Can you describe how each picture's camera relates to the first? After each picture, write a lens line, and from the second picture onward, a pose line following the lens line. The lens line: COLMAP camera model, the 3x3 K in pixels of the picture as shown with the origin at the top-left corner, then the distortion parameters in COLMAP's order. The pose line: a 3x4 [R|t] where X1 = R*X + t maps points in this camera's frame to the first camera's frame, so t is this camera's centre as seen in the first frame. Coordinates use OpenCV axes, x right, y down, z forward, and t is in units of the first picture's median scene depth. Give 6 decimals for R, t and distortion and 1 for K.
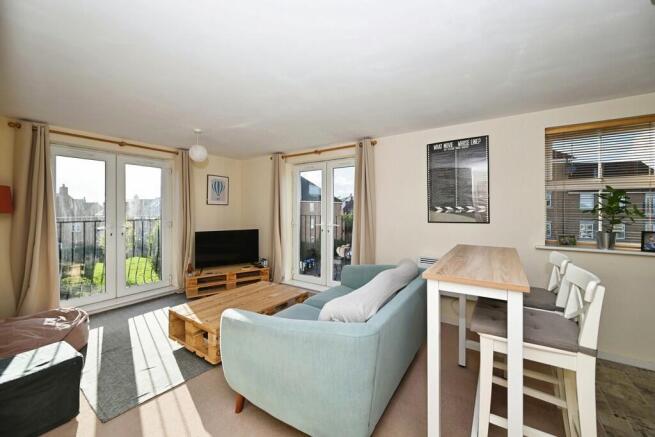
lens RADIAL K [[257.2, 0, 327.3], [0, 257.2, 210.7], [0, 0, 1]] dist [-0.007833, -0.001168]
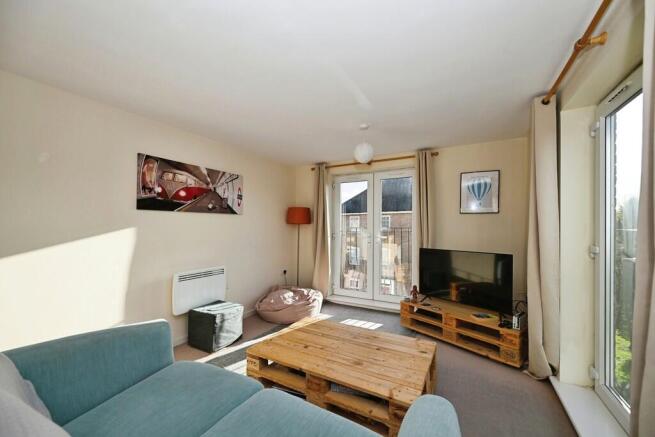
lens RADIAL K [[257.2, 0, 325.1], [0, 257.2, 224.5], [0, 0, 1]] dist [-0.007833, -0.001168]
pose [[0.104226, 0.005286, -0.994540, 0.332170], [-0.009773, 0.999943, 0.004291, 0.009928], [0.994506, 0.009273, 0.104272, 0.795542]]
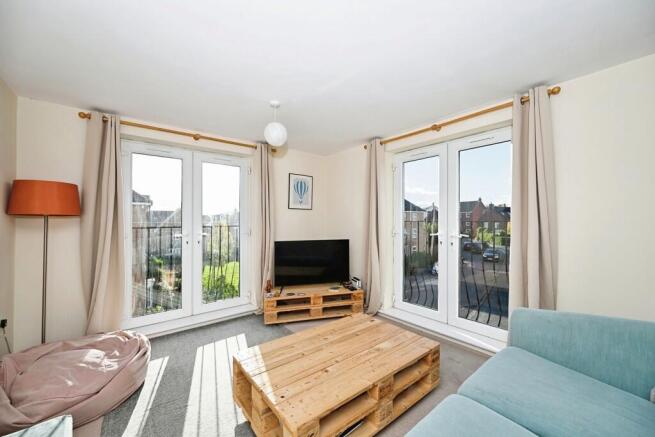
lens RADIAL K [[257.2, 0, 330.2], [0, 257.2, 220.6], [0, 0, 1]] dist [-0.007833, -0.001168]
pose [[0.958787, -0.001259, -0.284124, -0.147929], [0.000270, 0.999994, -0.003523, 0.025659], [0.284127, 0.003301, 0.958781, 0.347561]]
